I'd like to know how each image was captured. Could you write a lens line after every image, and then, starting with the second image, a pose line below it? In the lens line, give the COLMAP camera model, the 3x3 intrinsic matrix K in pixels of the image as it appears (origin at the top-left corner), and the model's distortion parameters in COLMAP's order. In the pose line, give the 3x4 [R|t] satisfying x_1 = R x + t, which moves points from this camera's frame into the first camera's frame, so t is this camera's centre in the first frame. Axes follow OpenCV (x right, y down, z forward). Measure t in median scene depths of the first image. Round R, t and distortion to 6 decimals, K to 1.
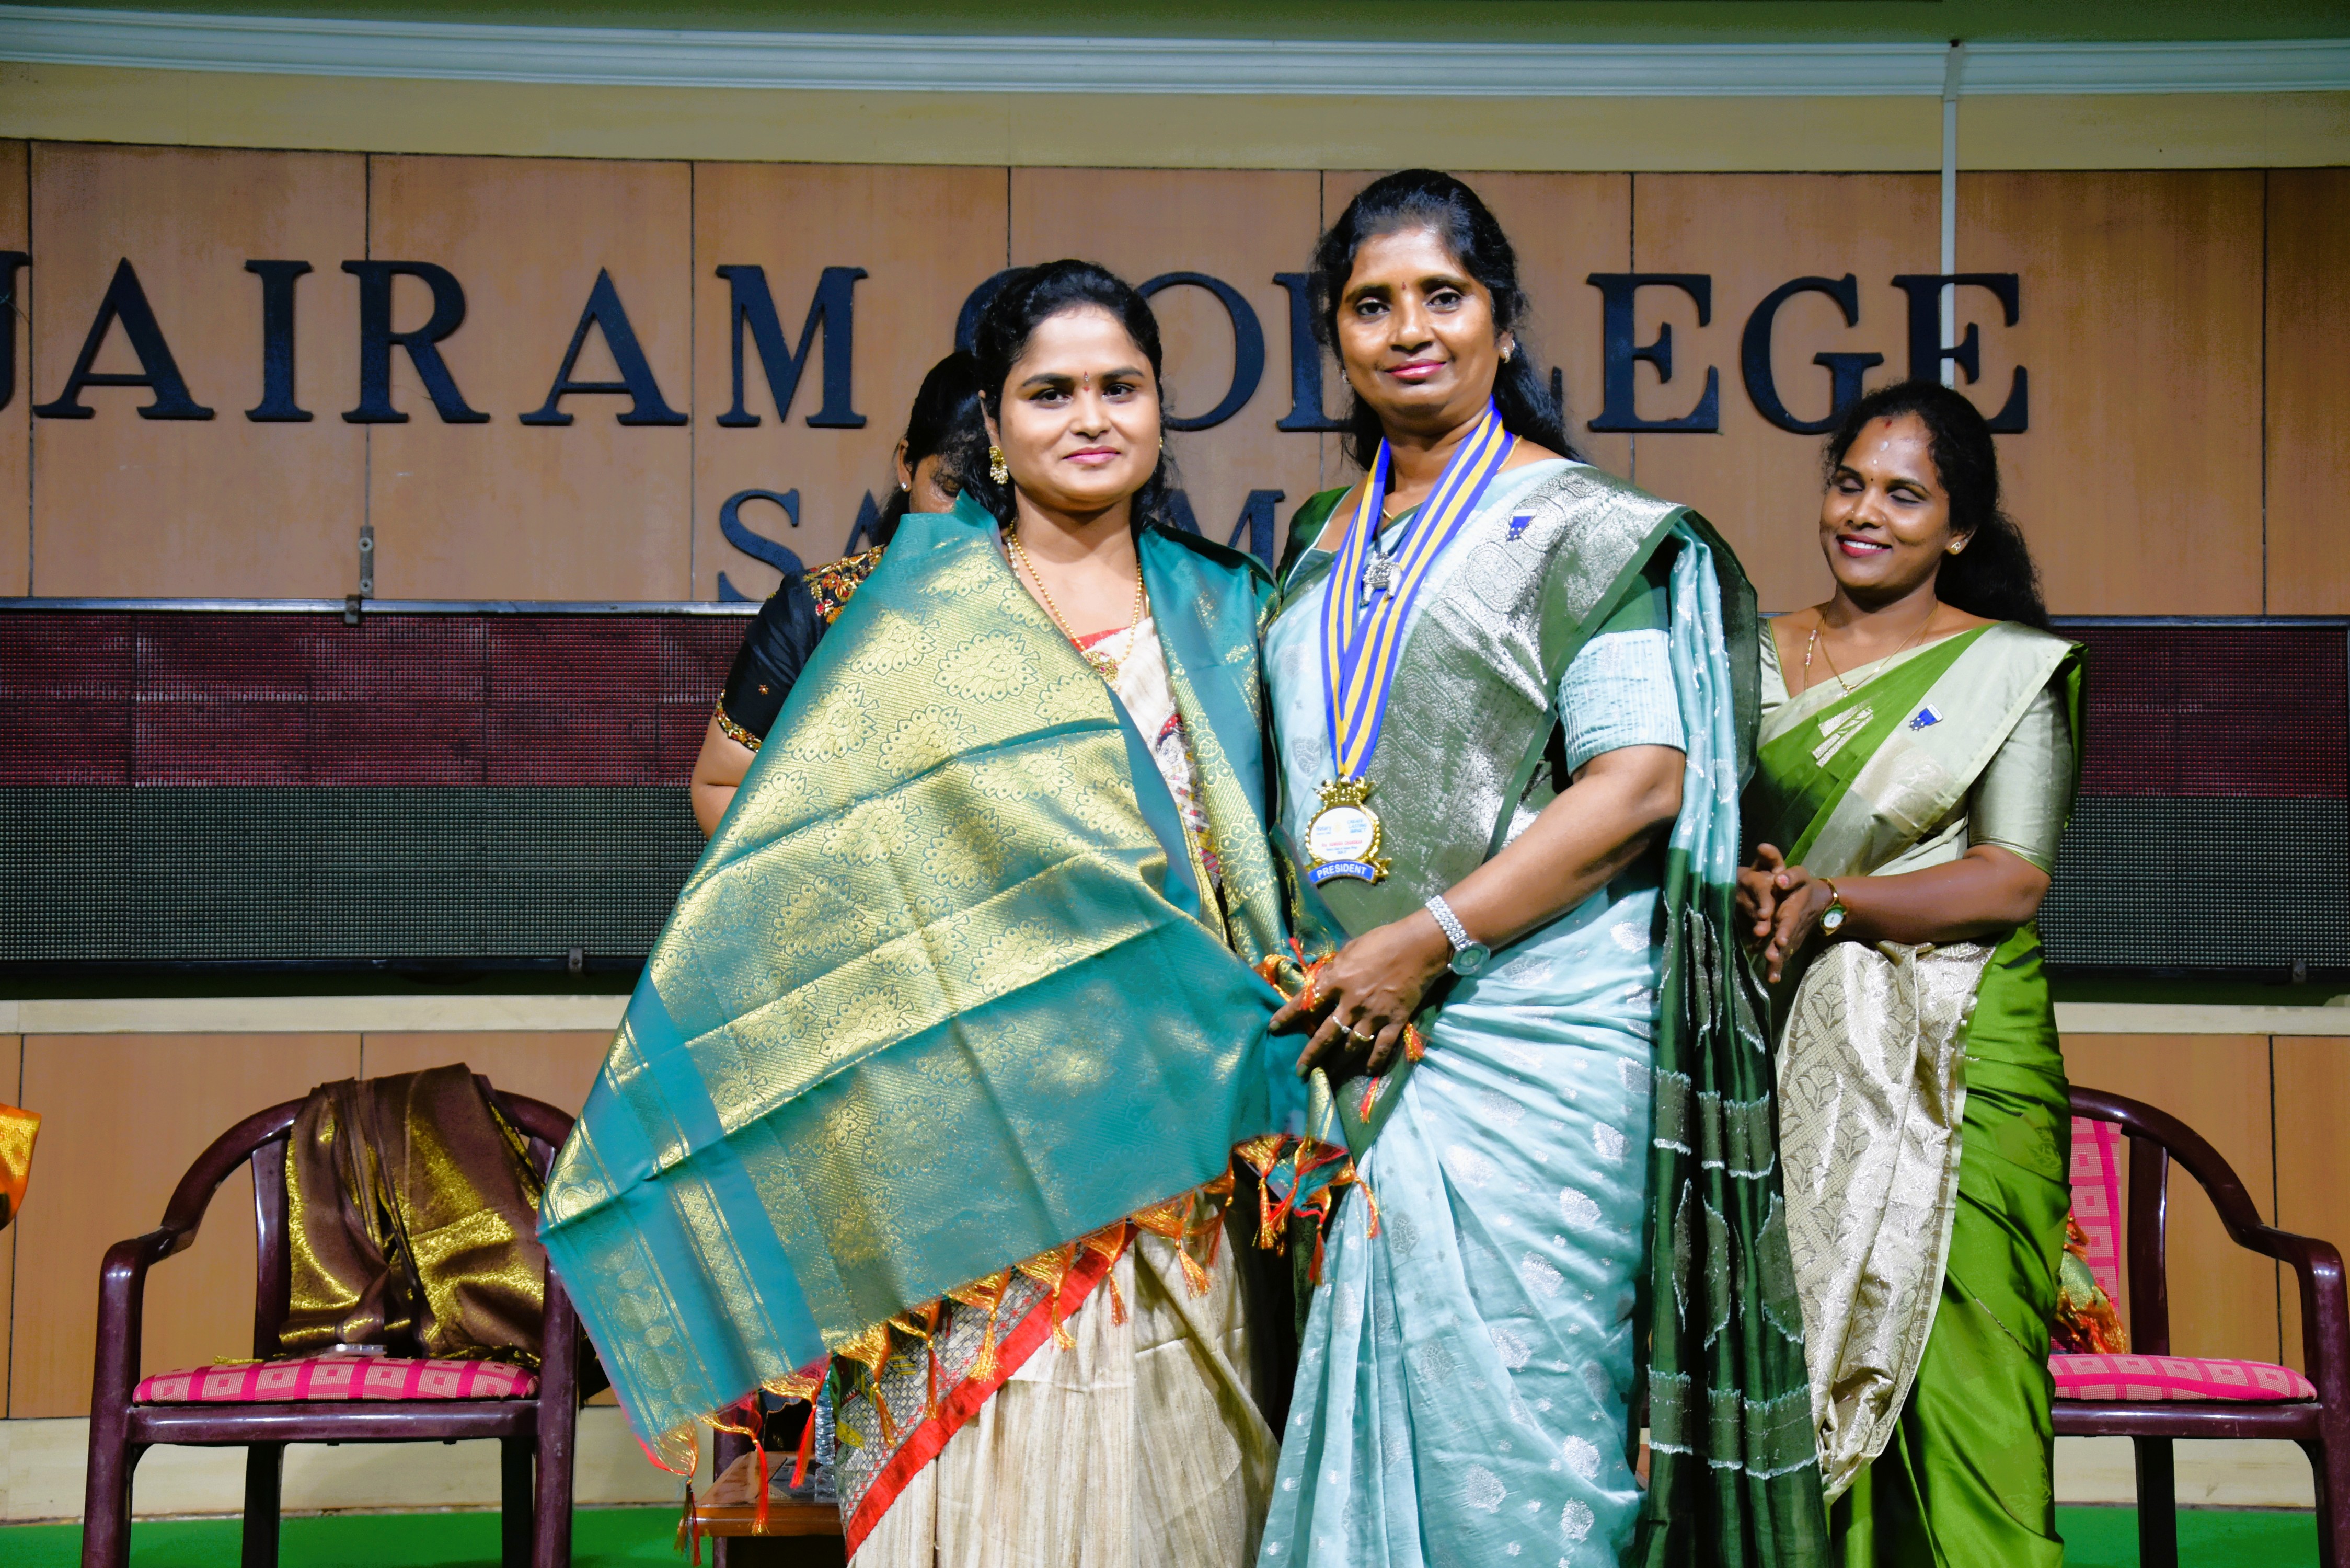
lens RADIAL K [[3894.3, 0, 1170.6], [0, 3894.3, 808.6], [0, 0, 1]] dist [0.305080, 0.000000]
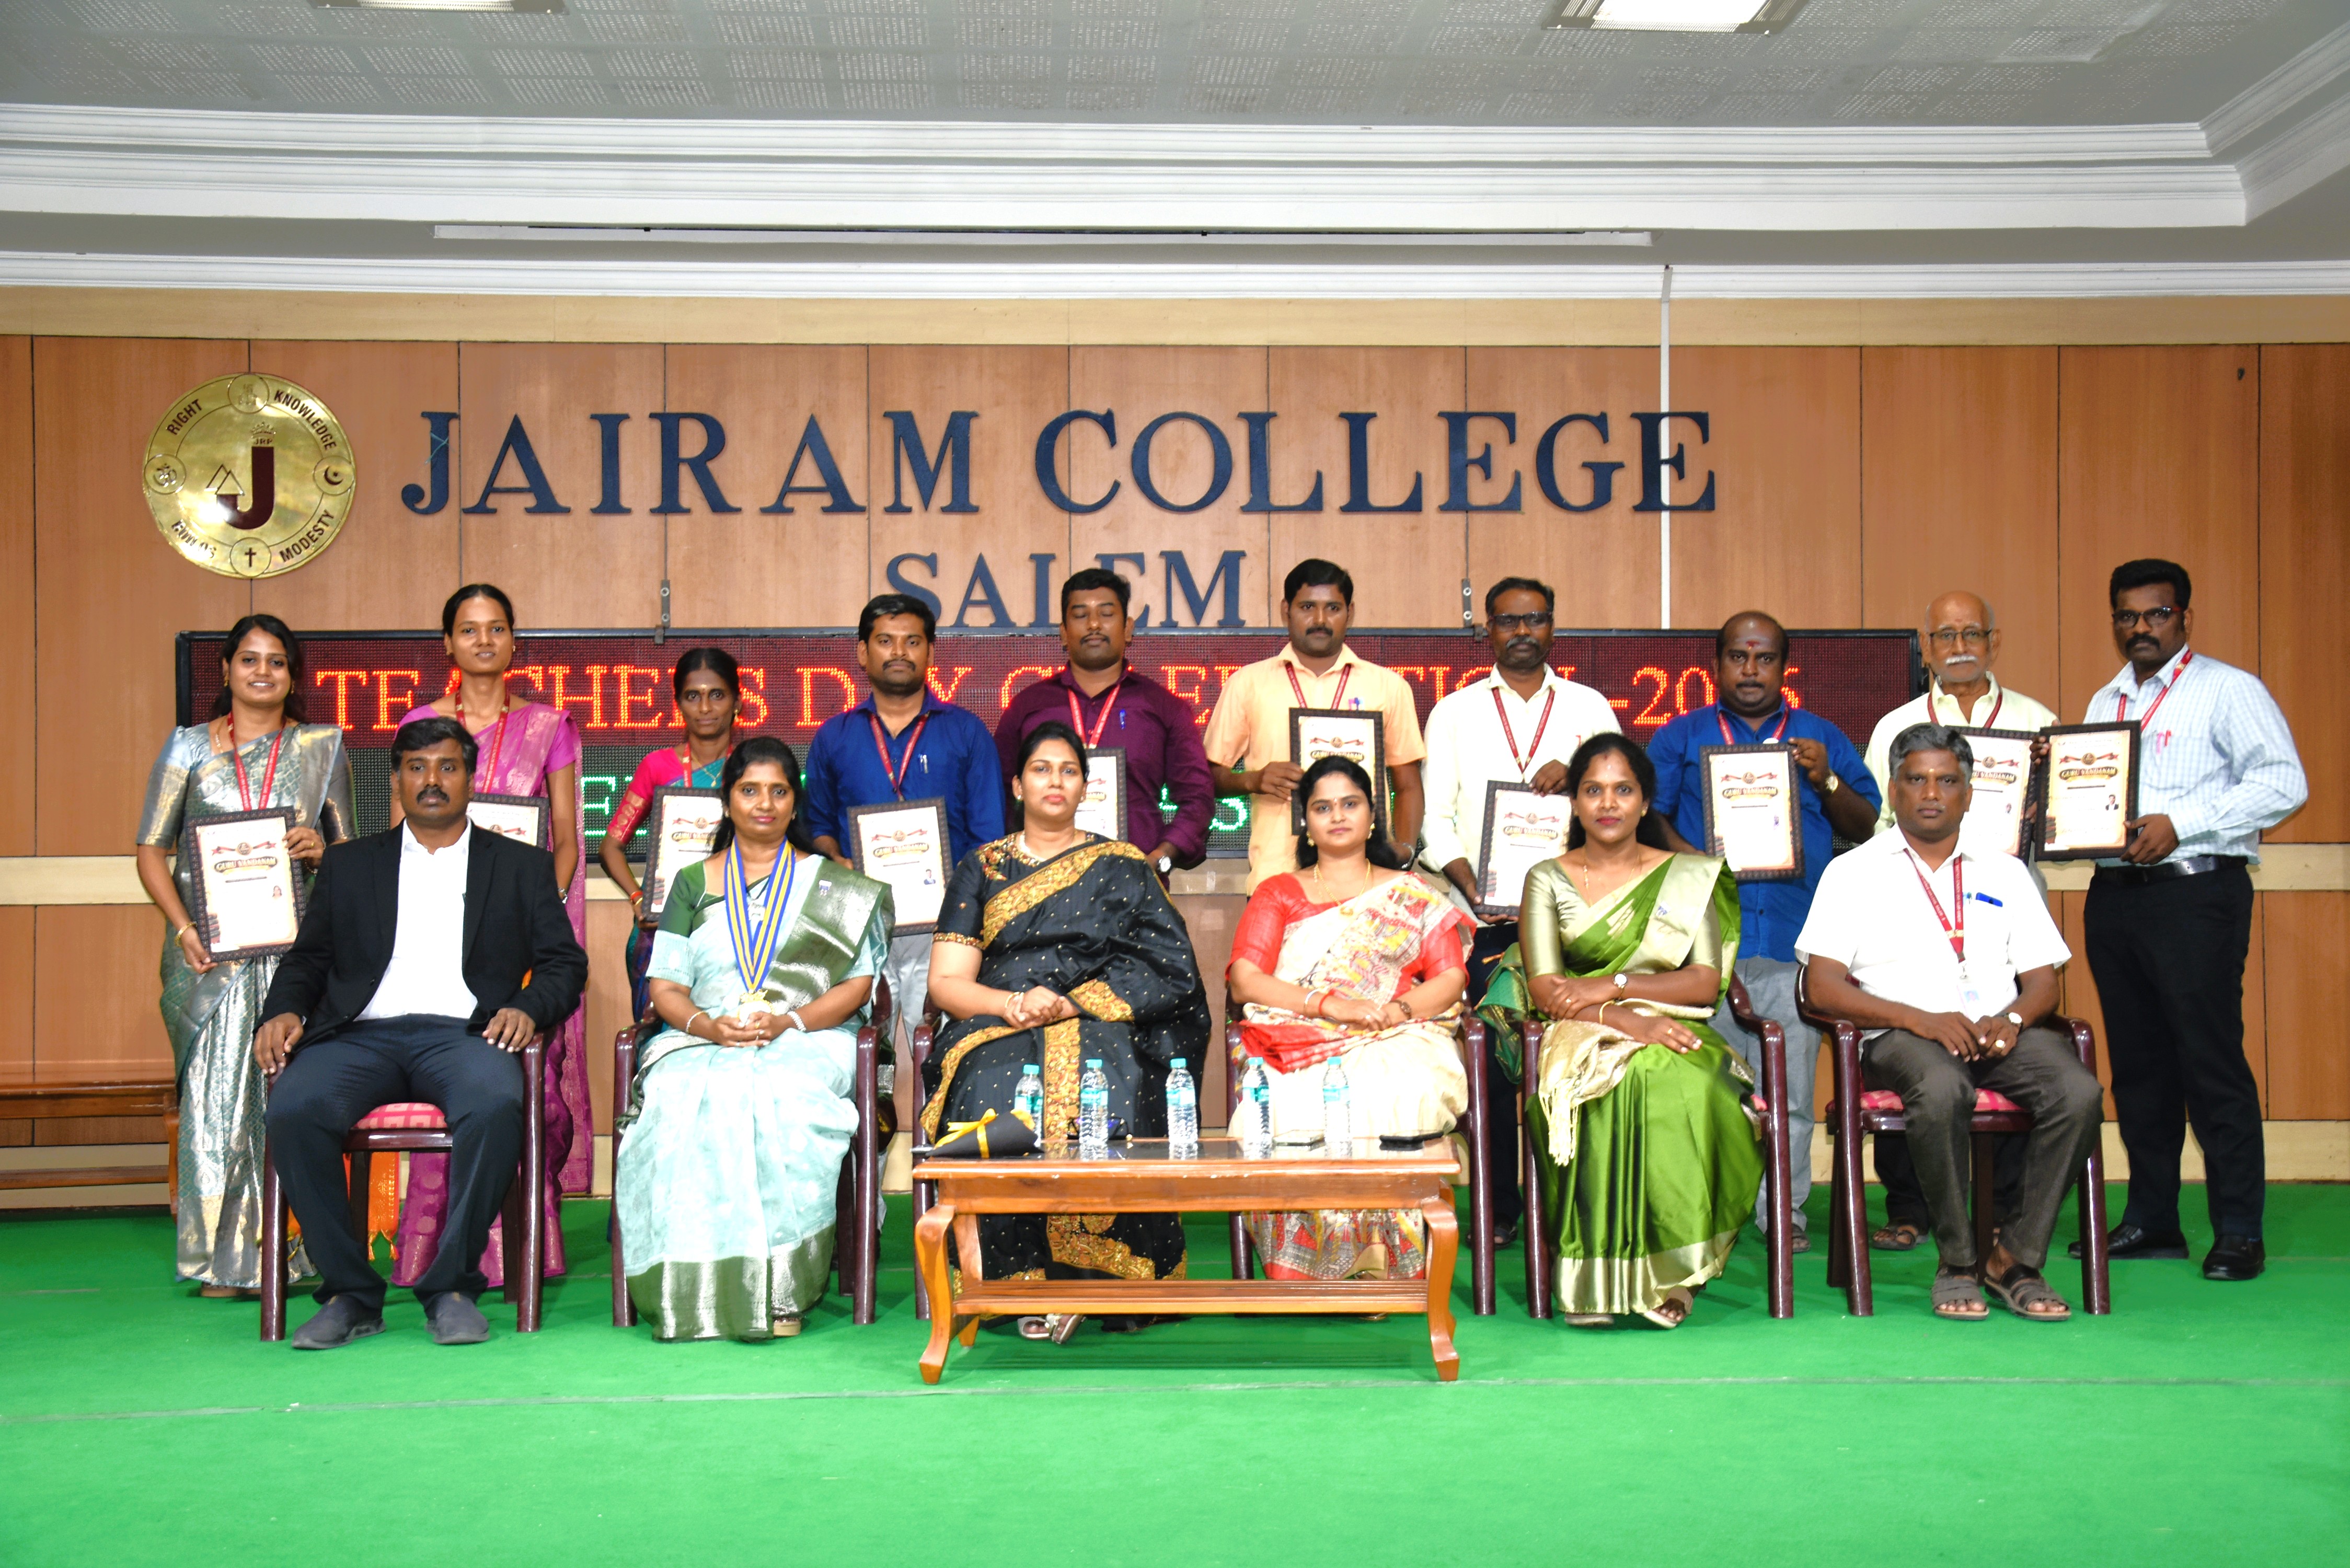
lens RADIAL K [[2991.6, 0, 1185.2], [0, 2991.6, 803.7], [0, 0, 1]] dist [0.141683, 0.000000]
pose [[0.999892, -0.007064, -0.012883, 0.019681], [0.007578, 0.999159, 0.040290, -0.028725], [0.012587, -0.040383, 0.999105, -0.204871]]
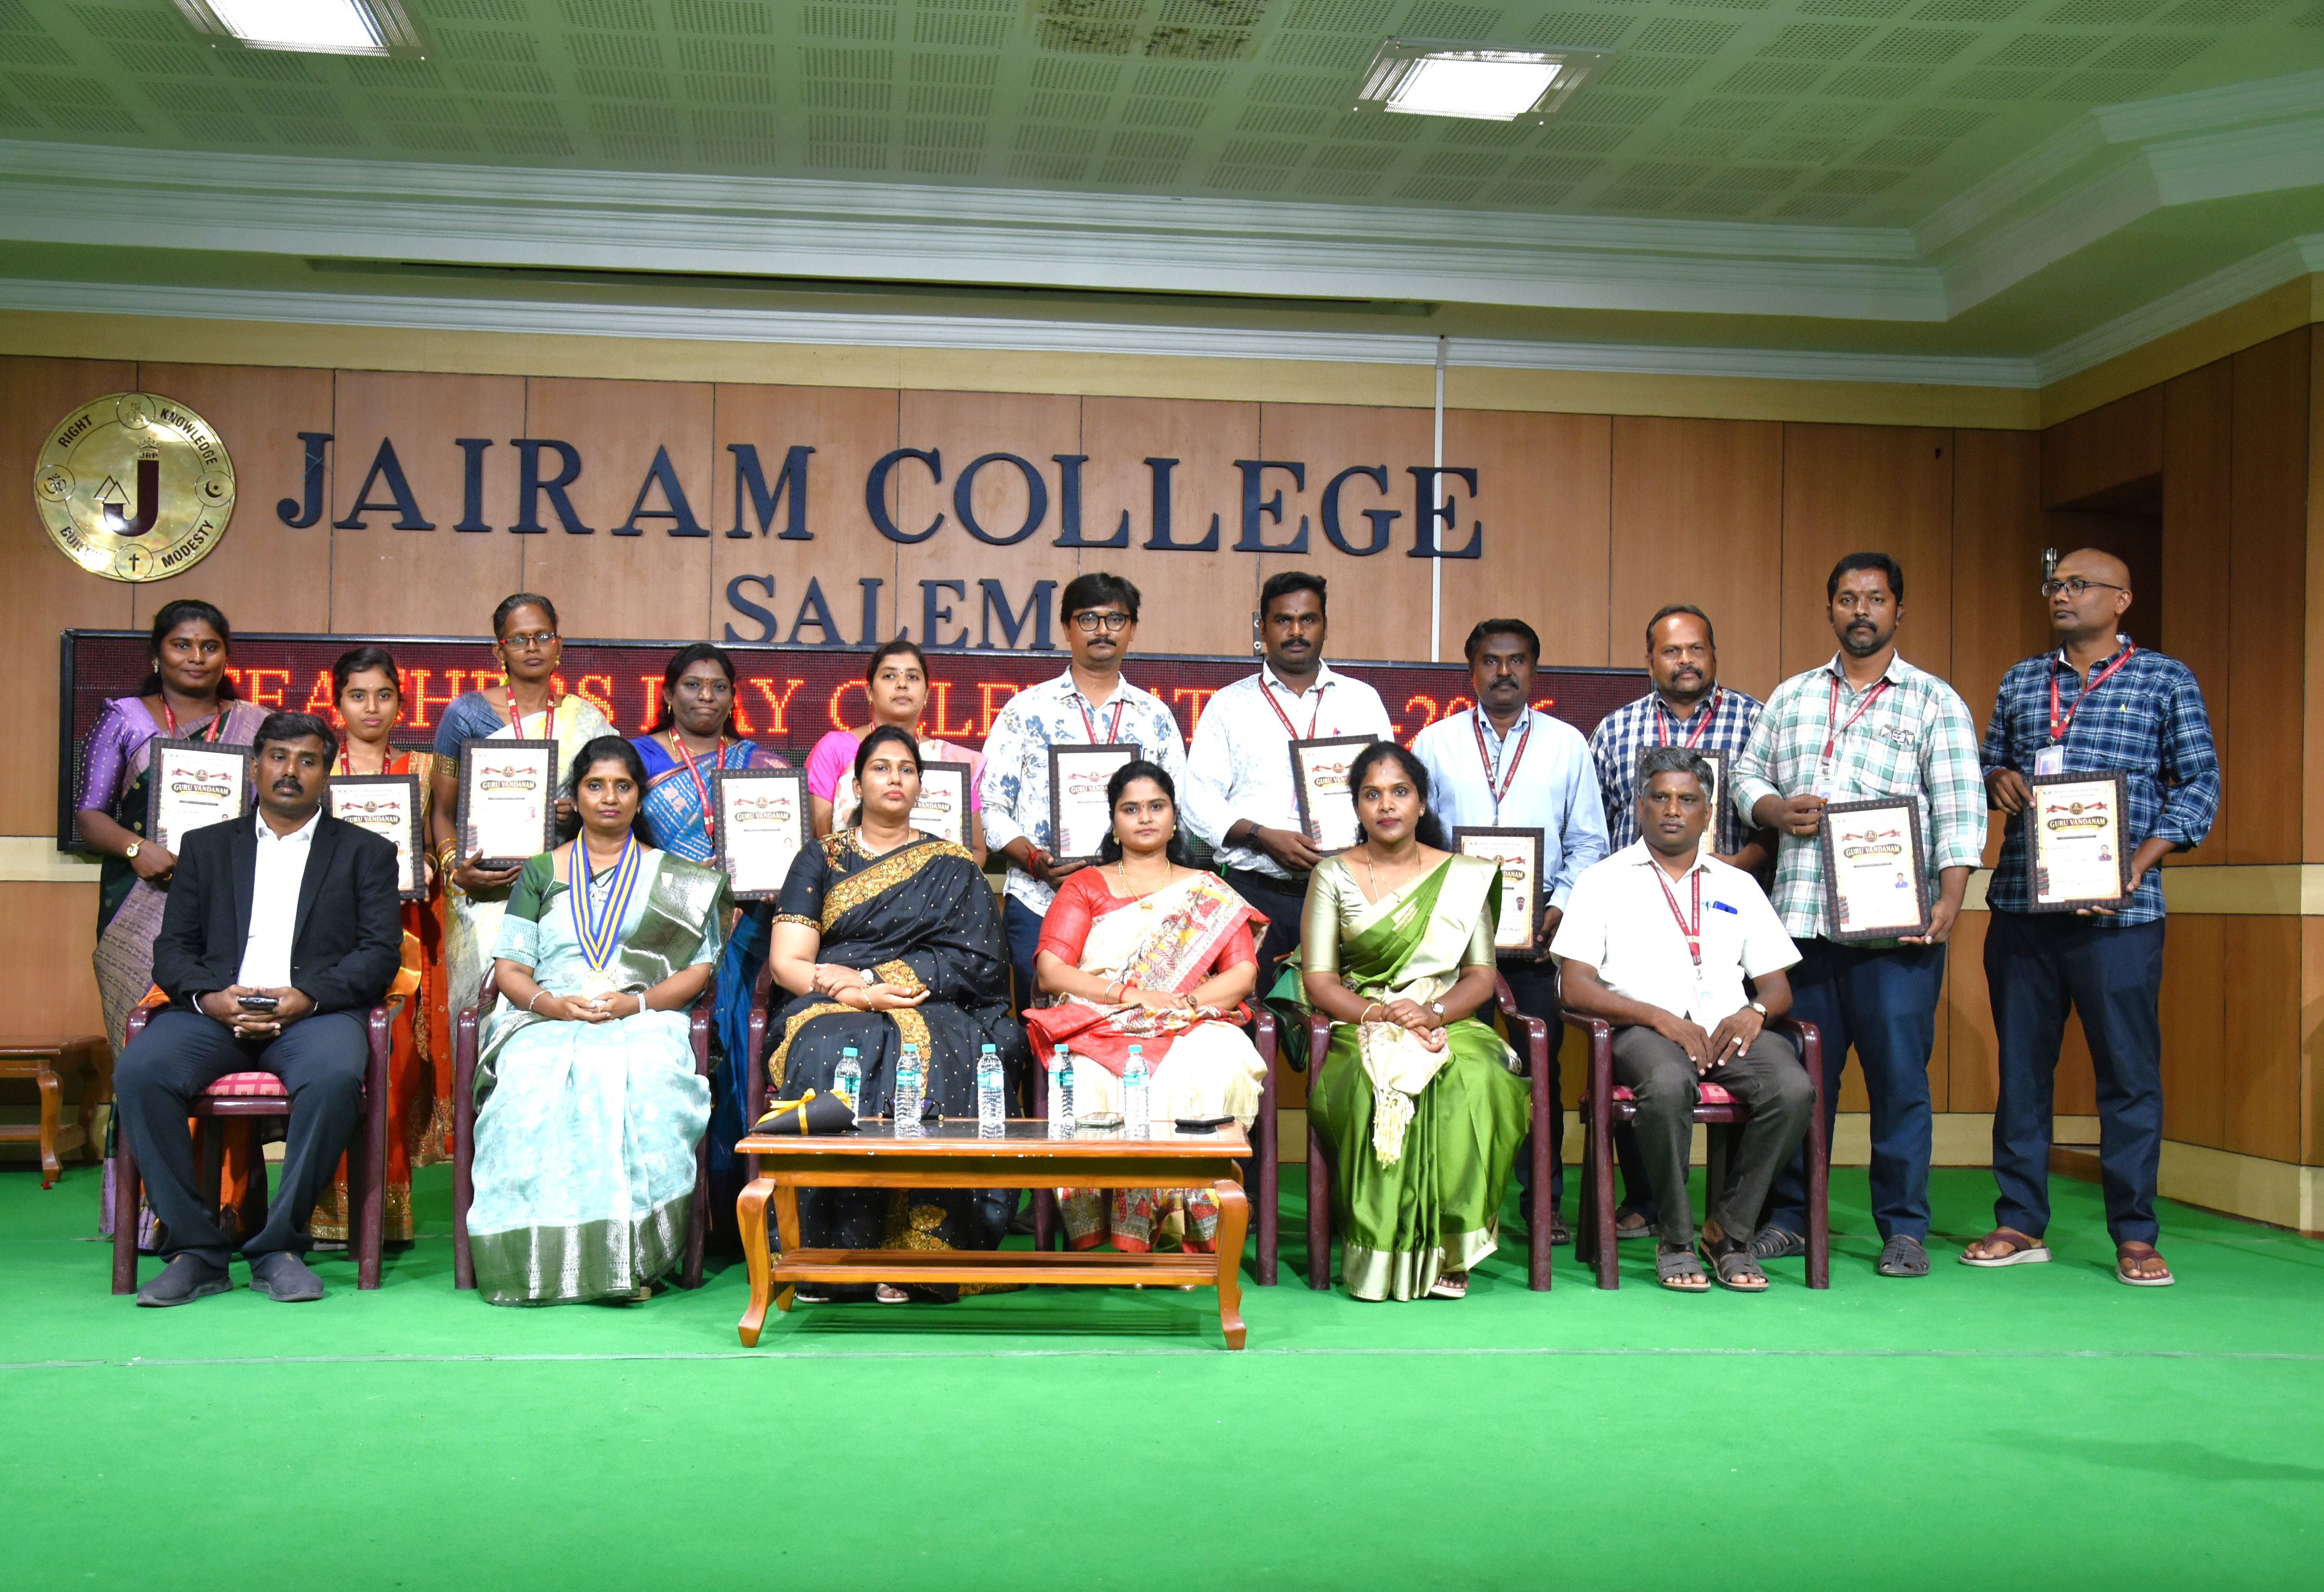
lens RADIAL K [[2718.2, 0, 1145.1], [0, 2718.2, 788.7], [0, 0, 1]] dist [0.078660, 0.000000]
pose [[0.998997, 0.016210, 0.041747, 0.019271], [-0.017520, 0.999360, 0.031186, -0.028184], [-0.041214, -0.031886, 0.998641, -0.200022]]
